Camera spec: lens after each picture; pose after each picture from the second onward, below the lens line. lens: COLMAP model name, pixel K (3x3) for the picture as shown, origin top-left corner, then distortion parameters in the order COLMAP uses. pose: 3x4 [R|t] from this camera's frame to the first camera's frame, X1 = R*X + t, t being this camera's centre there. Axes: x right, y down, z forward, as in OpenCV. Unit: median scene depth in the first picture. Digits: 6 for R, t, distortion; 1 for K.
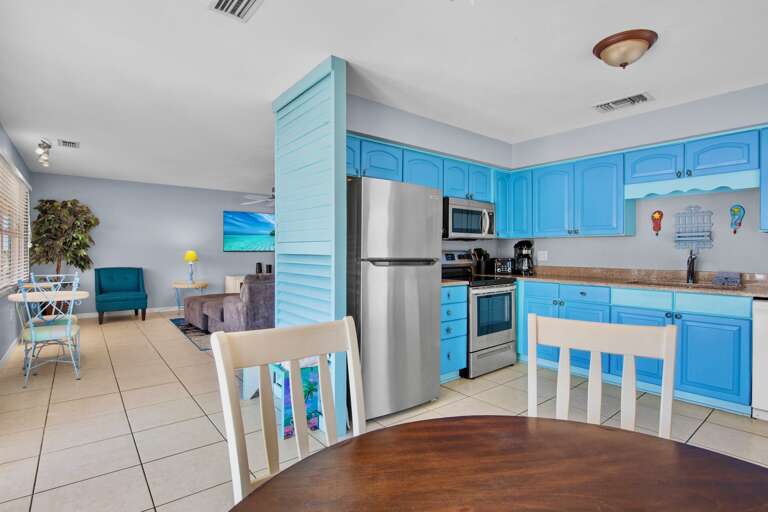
lens RADIAL K [[389.6, 0, 384.0], [0, 389.6, 256.0], [0, 0, 1]] dist [-0.001244, -0.000195]
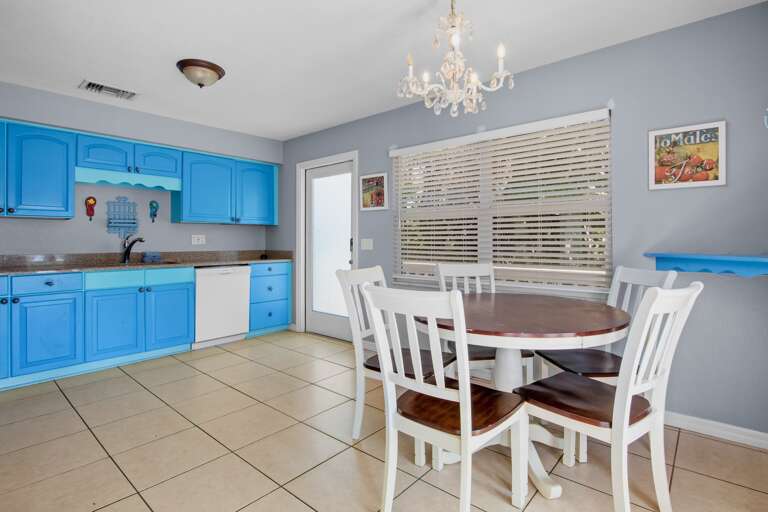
lens RADIAL K [[383.4, 0, 385.7], [0, 383.4, 234.9], [0, 0, 1]] dist [-0.000823, -0.000182]
pose [[-0.166122, 0.012108, 0.986031, -0.494817], [0.014795, 0.999843, -0.009785, 0.008934], [-0.985994, 0.012963, -0.166275, 0.443747]]
